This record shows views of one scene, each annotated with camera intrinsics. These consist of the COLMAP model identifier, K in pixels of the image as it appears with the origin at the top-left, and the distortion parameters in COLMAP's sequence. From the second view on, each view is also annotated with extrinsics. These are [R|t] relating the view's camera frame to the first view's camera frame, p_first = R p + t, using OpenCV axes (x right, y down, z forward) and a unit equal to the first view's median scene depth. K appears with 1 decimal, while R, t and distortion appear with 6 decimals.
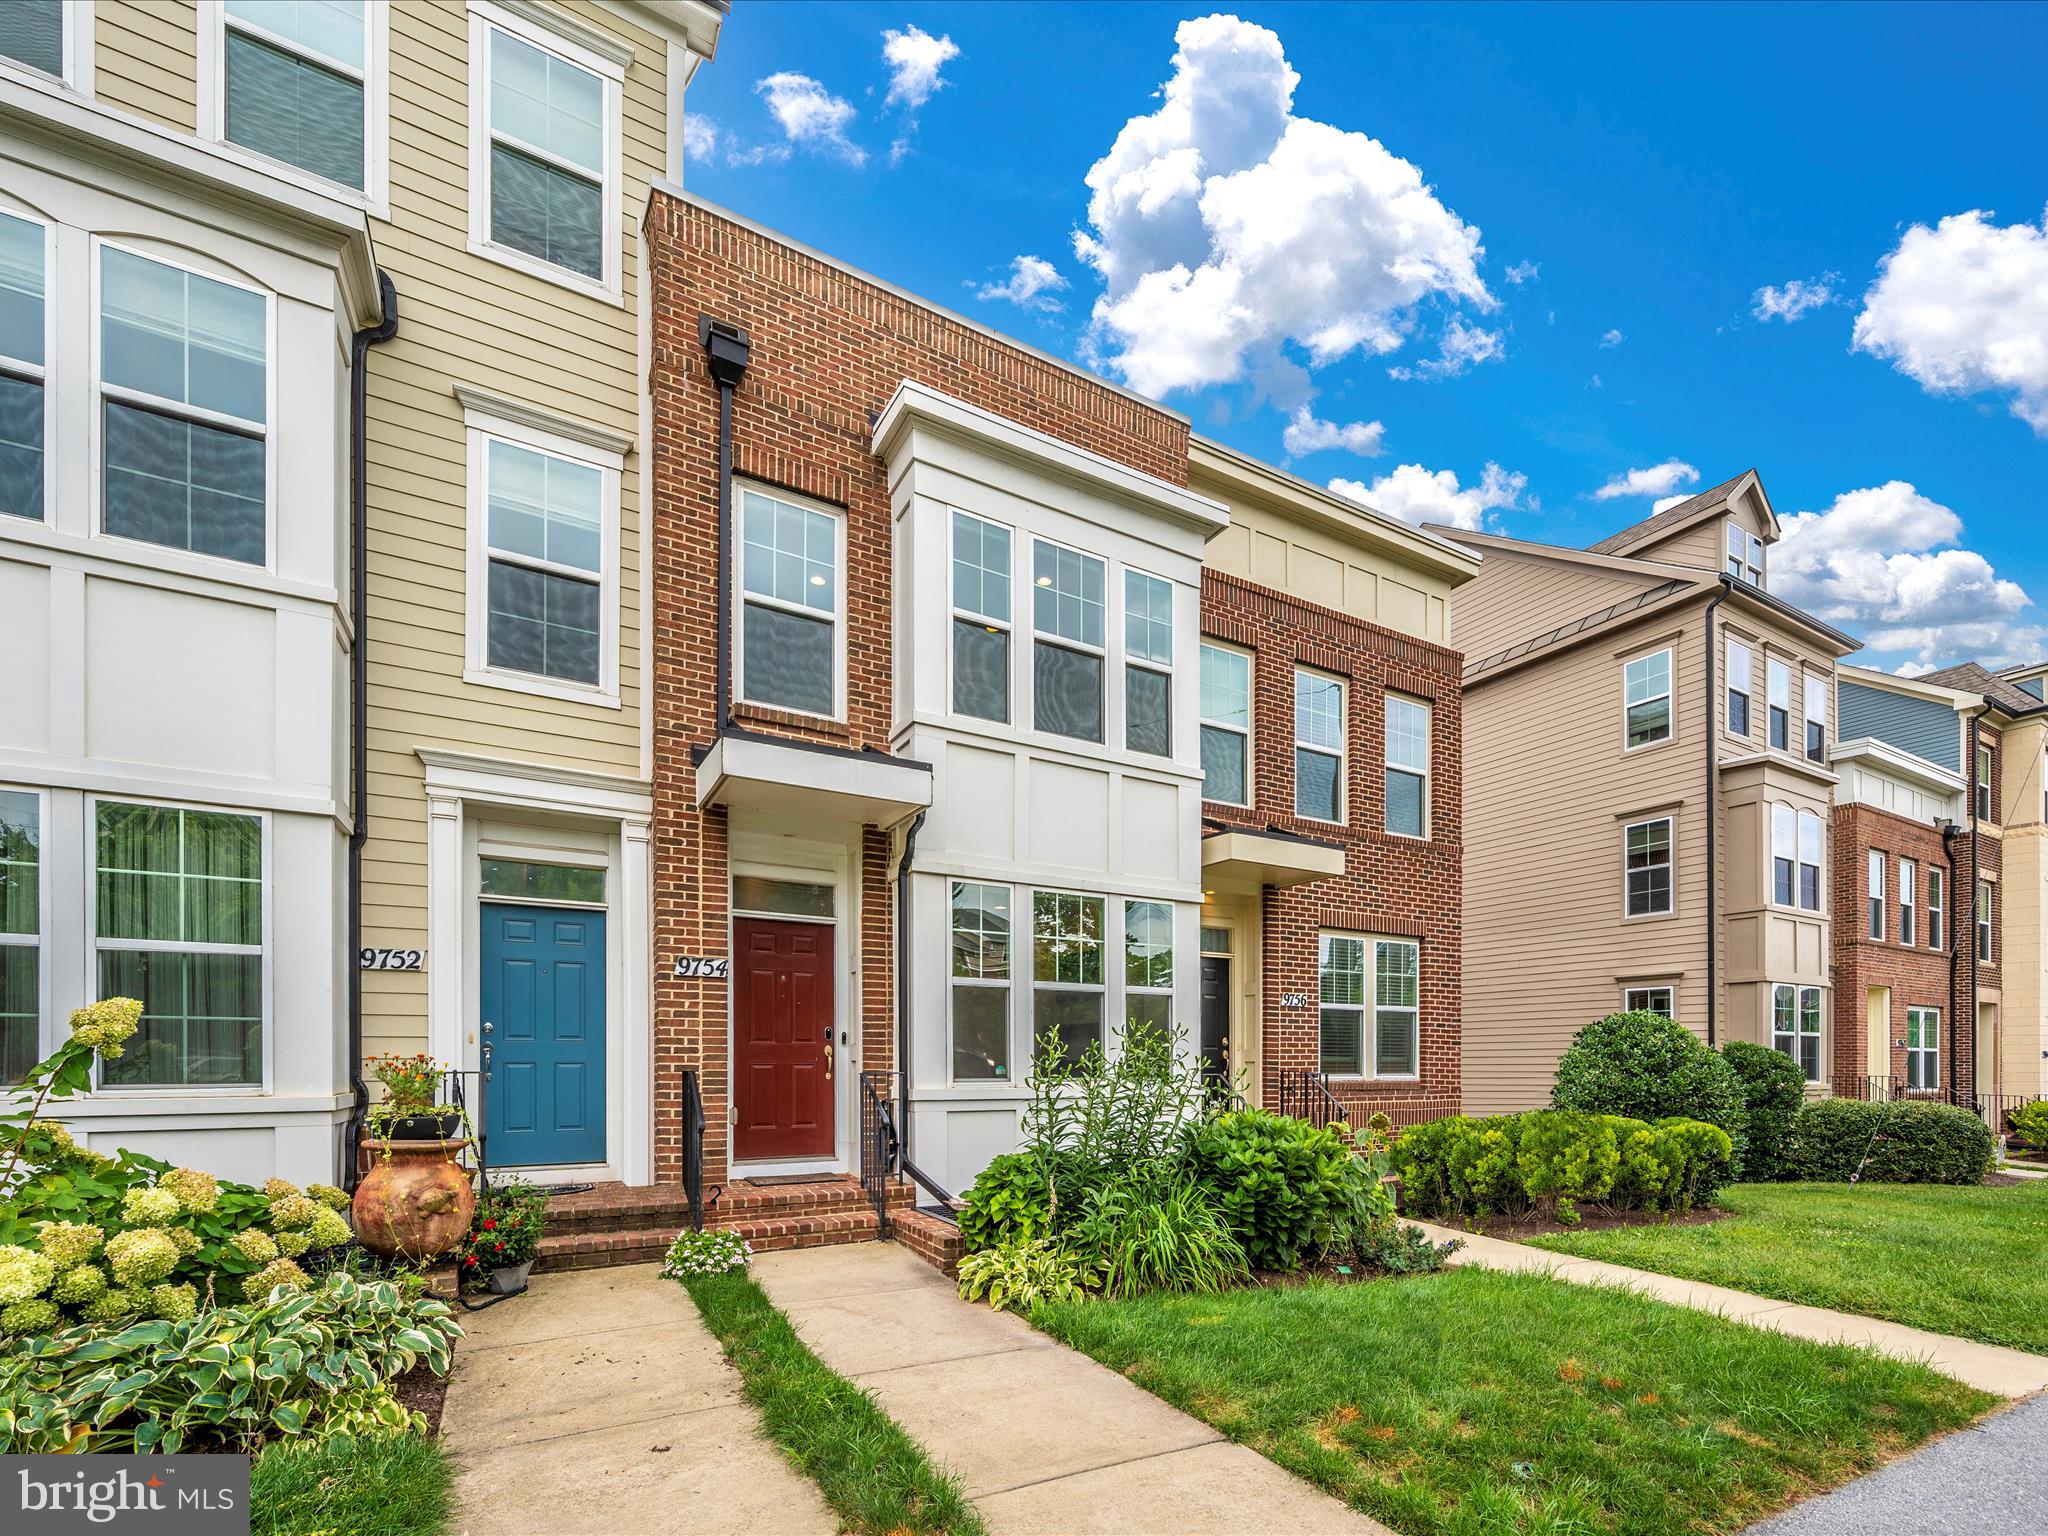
lens RADIAL K [[912.4, 0, 1033.0], [0, 912.4, 765.8], [0, 0, 1]] dist [0.000870, 0.000152]
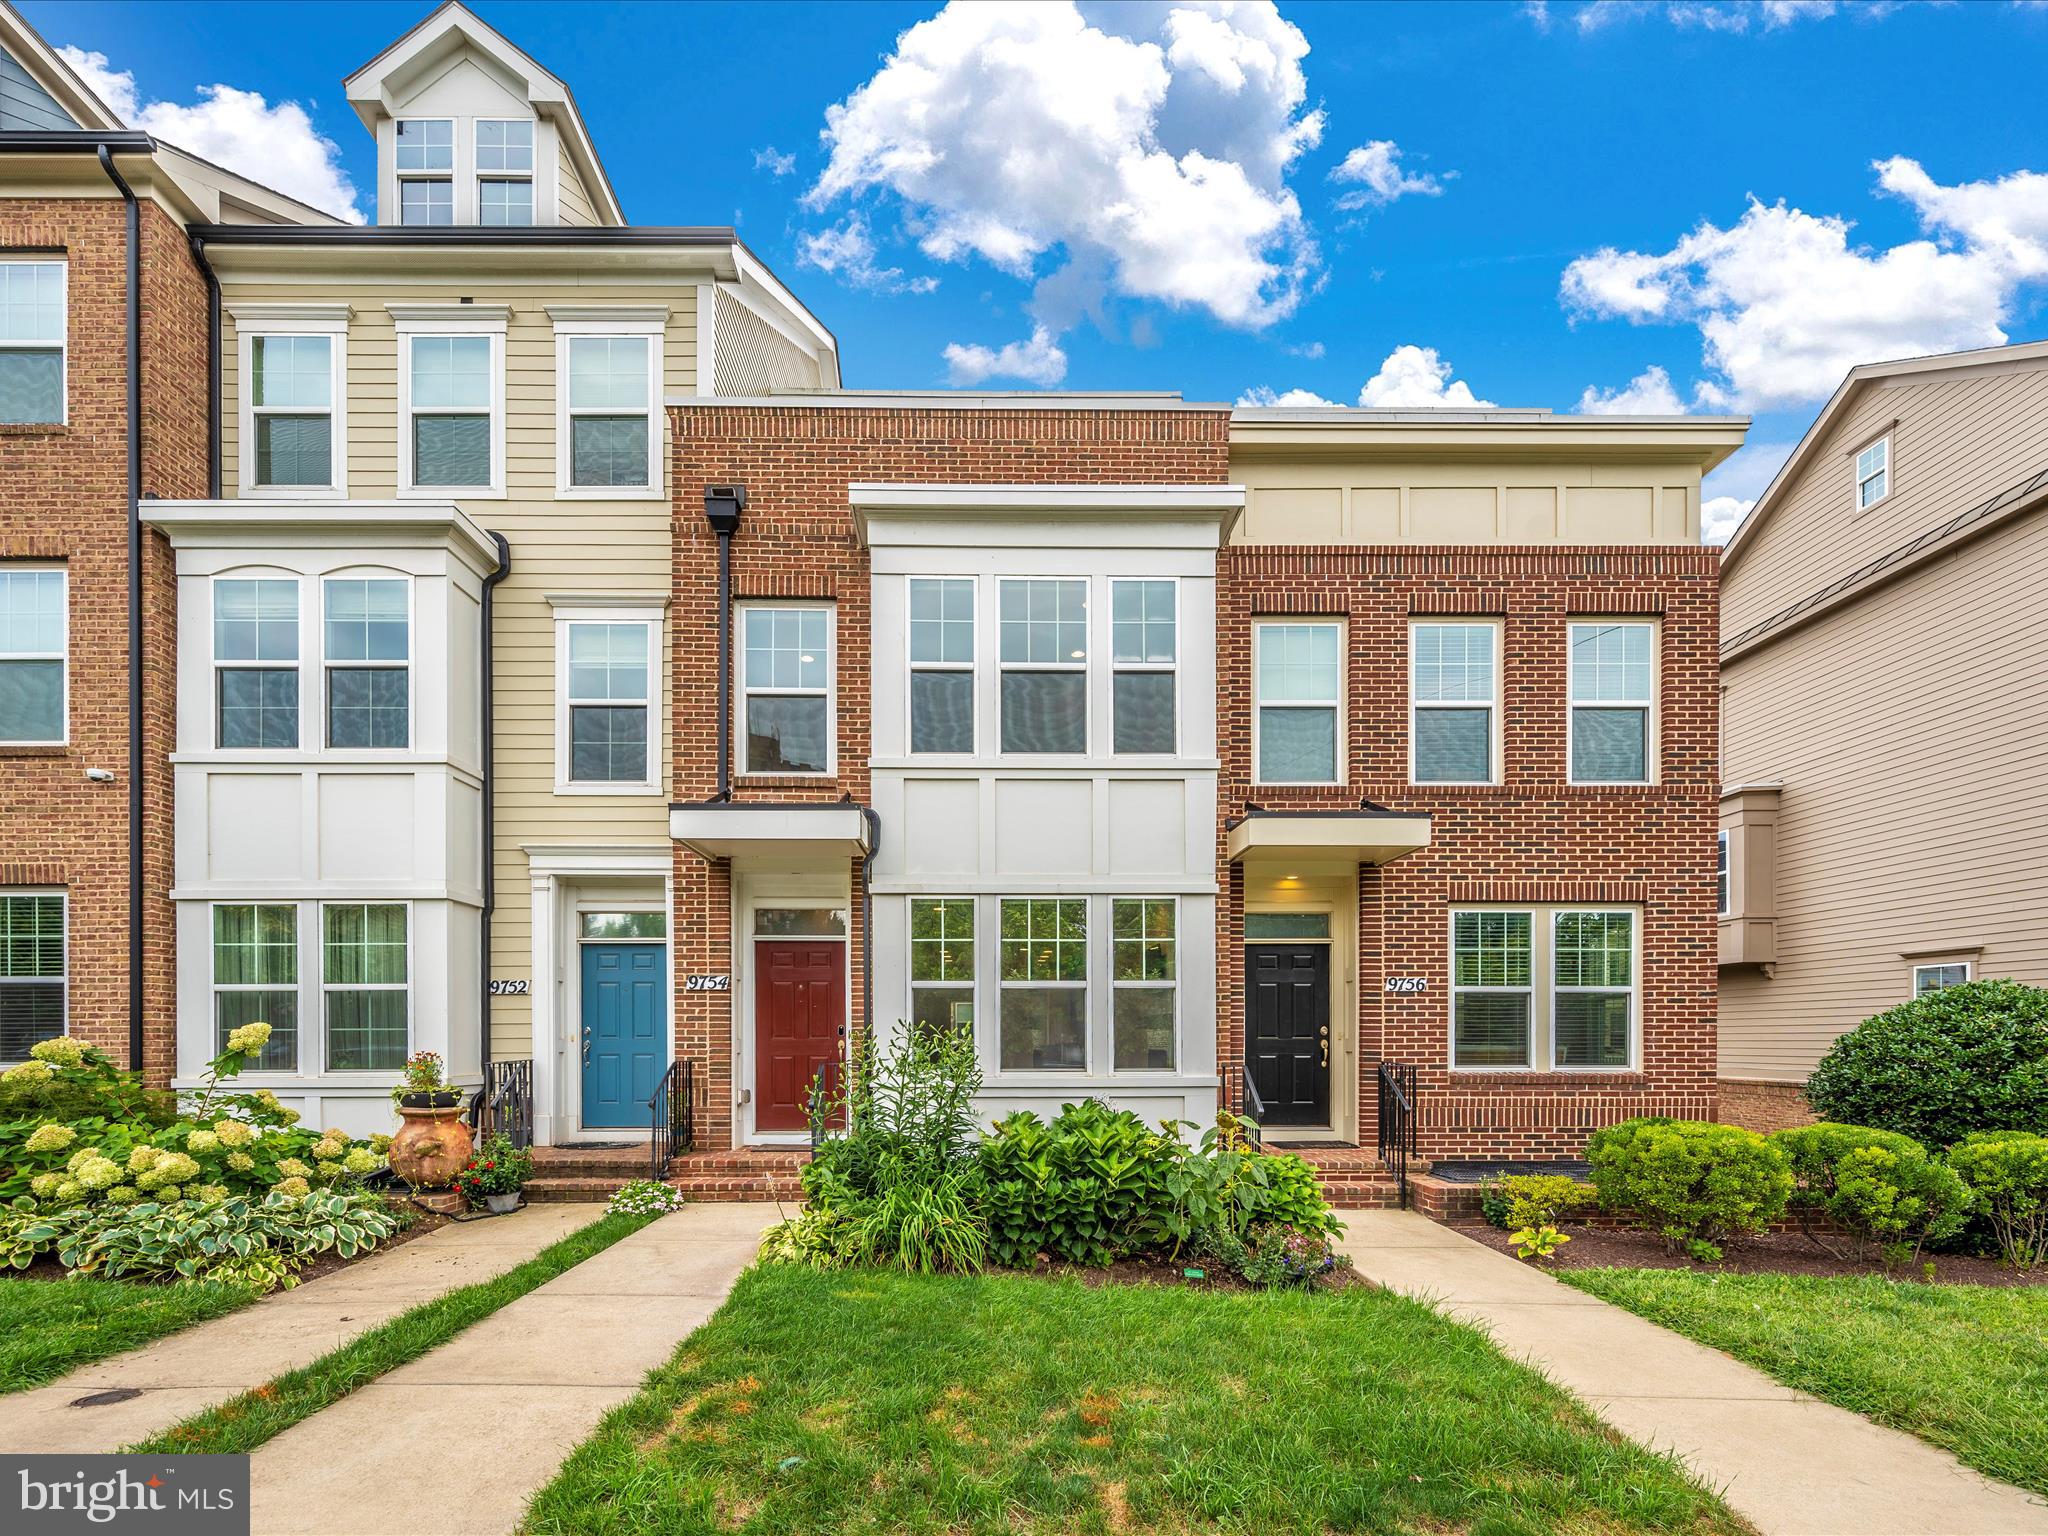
lens RADIAL K [[829.9, 0, 1019.9], [0, 829.9, 775.7], [0, 0, 1]] dist [0.000438, -0.000111]
pose [[0.878966, -0.147743, -0.453421, 0.526879], [0.148332, 0.988336, -0.034494, 0.028203], [0.453228, -0.036938, 0.890629, 0.124365]]
